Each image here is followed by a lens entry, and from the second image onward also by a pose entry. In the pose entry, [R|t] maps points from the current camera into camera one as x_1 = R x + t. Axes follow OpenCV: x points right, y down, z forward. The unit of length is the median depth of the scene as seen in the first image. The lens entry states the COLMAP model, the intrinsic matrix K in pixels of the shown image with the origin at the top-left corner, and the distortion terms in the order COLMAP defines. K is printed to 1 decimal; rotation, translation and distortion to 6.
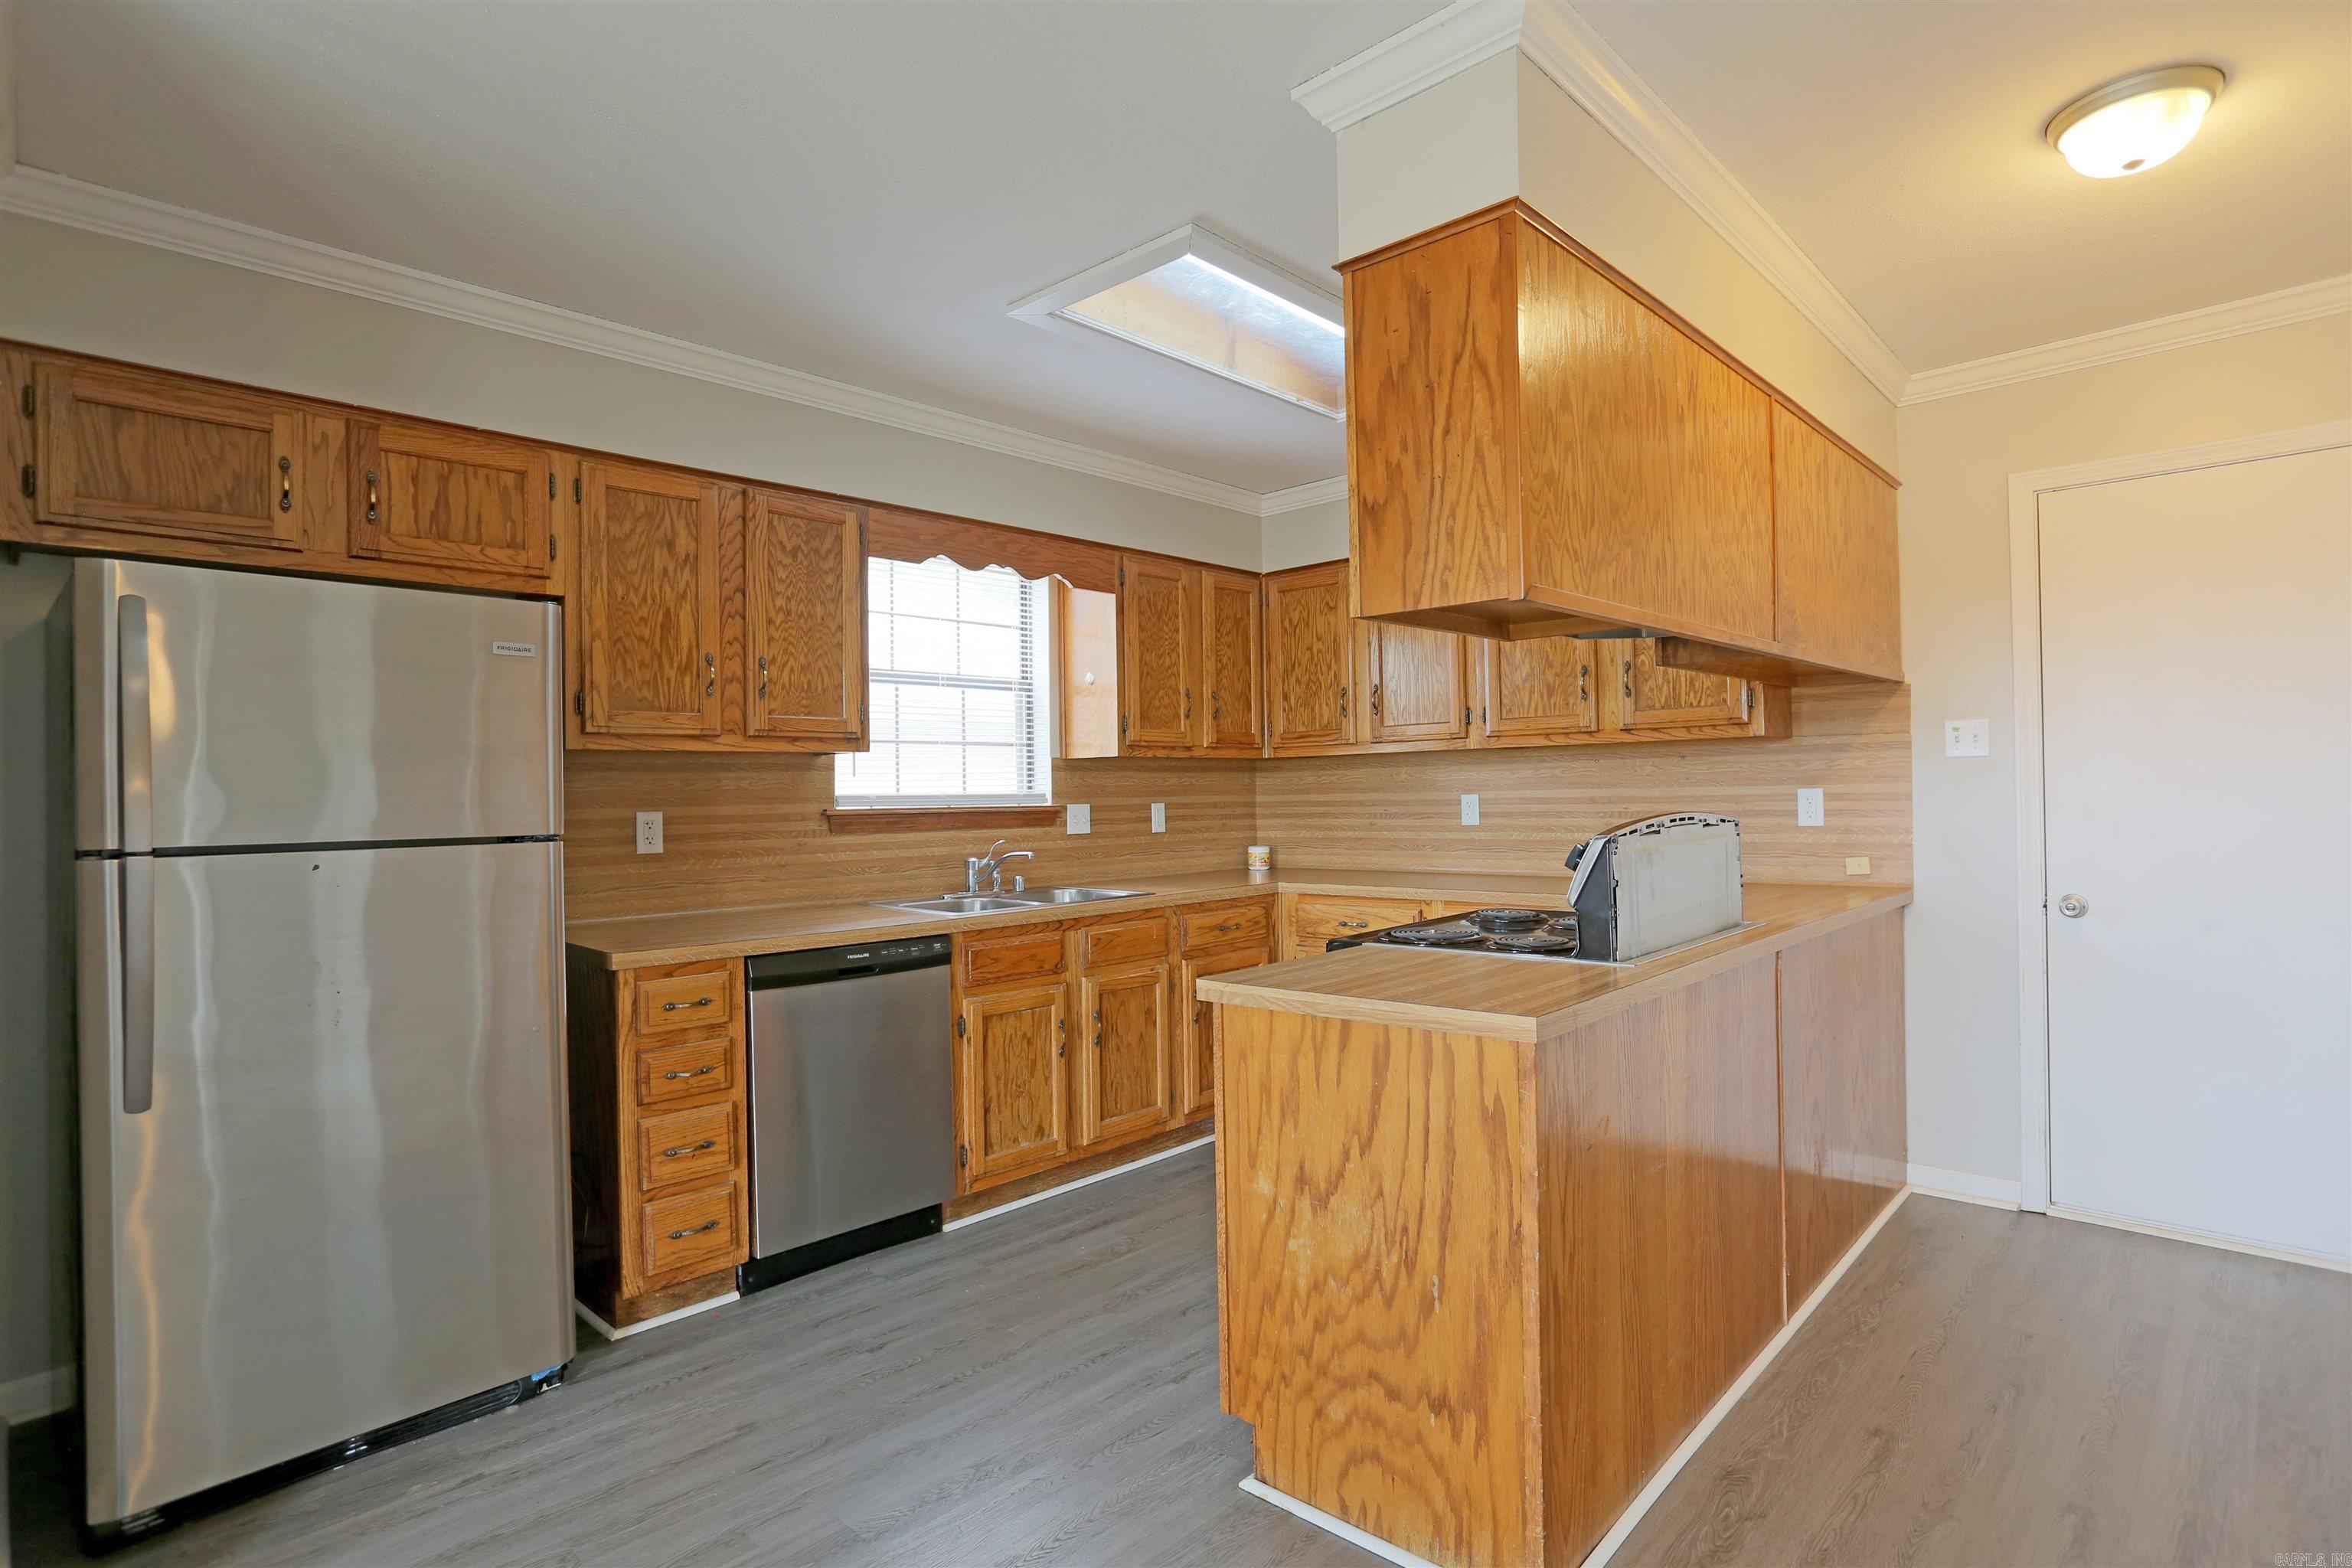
lens RADIAL K [[1174.3, 0, 1172.7], [0, 1174.3, 784.2], [0, 0, 1]] dist [-0.057809, 0.029447]
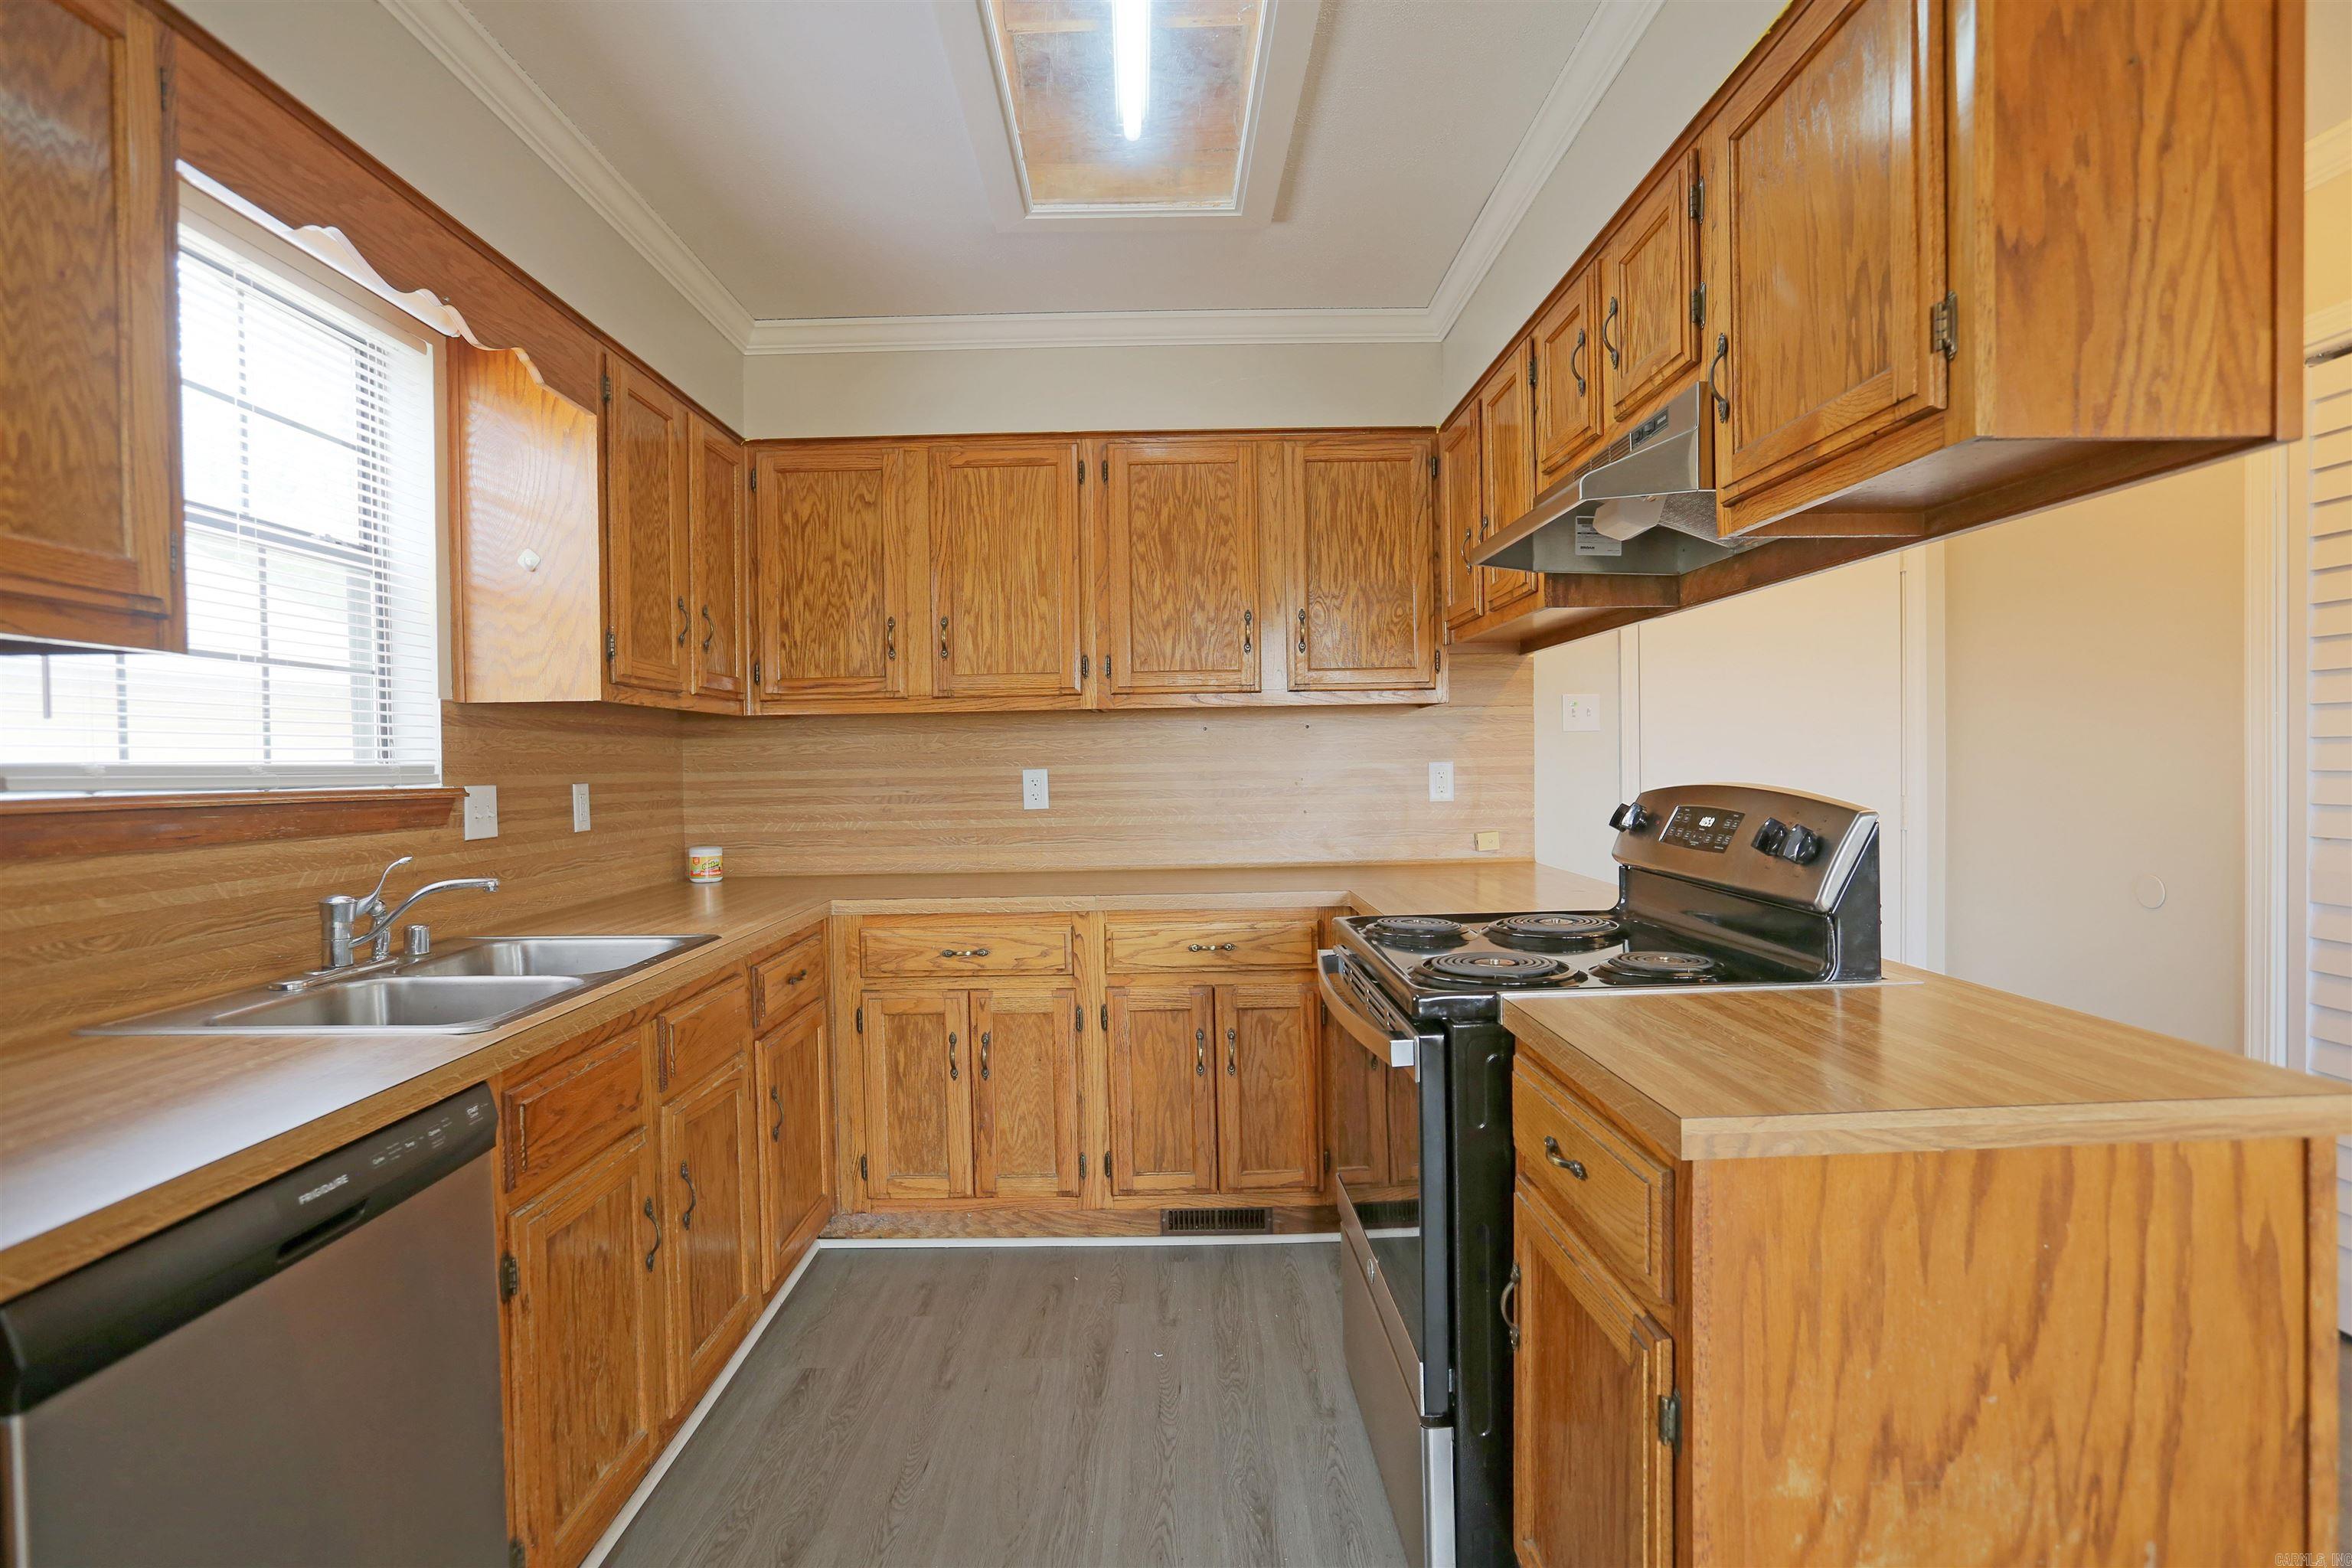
lens RADIAL K [[1174.3, 0, 1172.7], [0, 1174.3, 784.2], [0, 0, 1]] dist [-0.057809, 0.029447]
pose [[0.720554, -0.006567, 0.693367, -0.311686], [-0.002214, 0.999928, 0.011771, 0.012745], [-0.693395, -0.010016, 0.720488, 0.526939]]
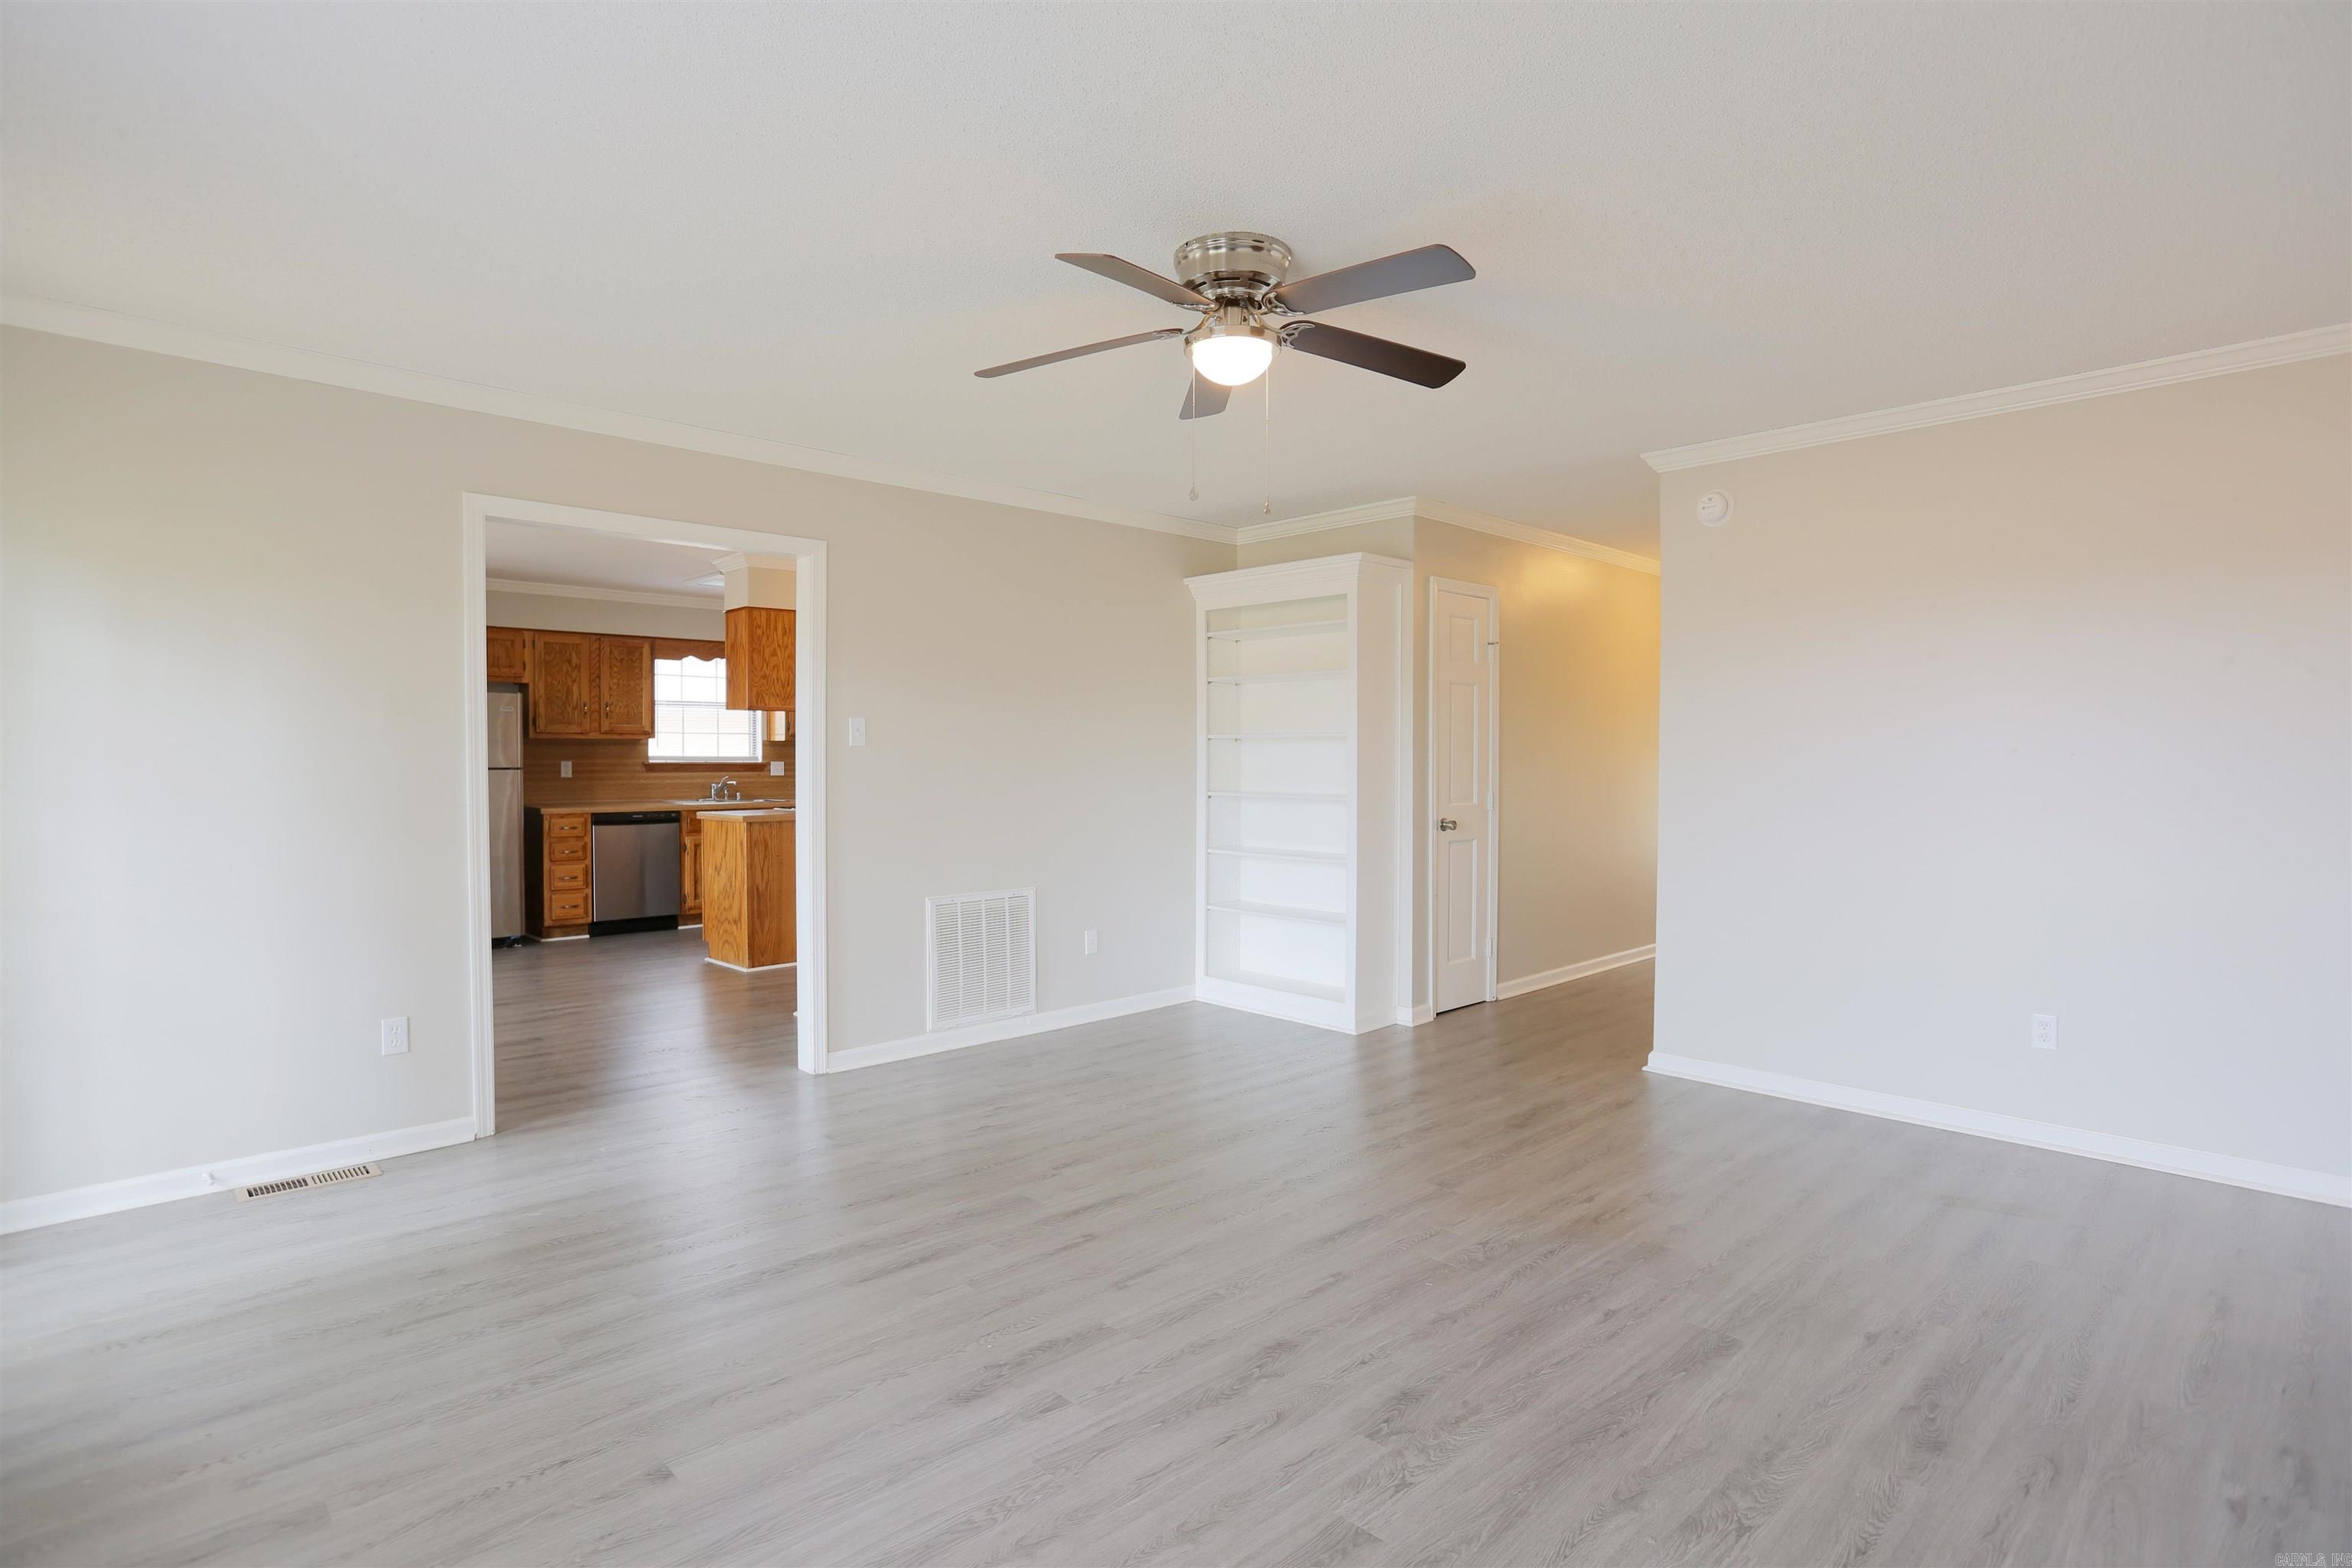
lens RADIAL K [[1174.3, 0, 1172.7], [0, 1174.3, 784.2], [0, 0, 1]] dist [-0.057809, 0.029447]
pose [[0.998921, 0.018712, -0.042497, 1.021587], [-0.017389, 0.999359, 0.031291, -0.029730], [0.043055, -0.030518, 0.998606, -1.534098]]
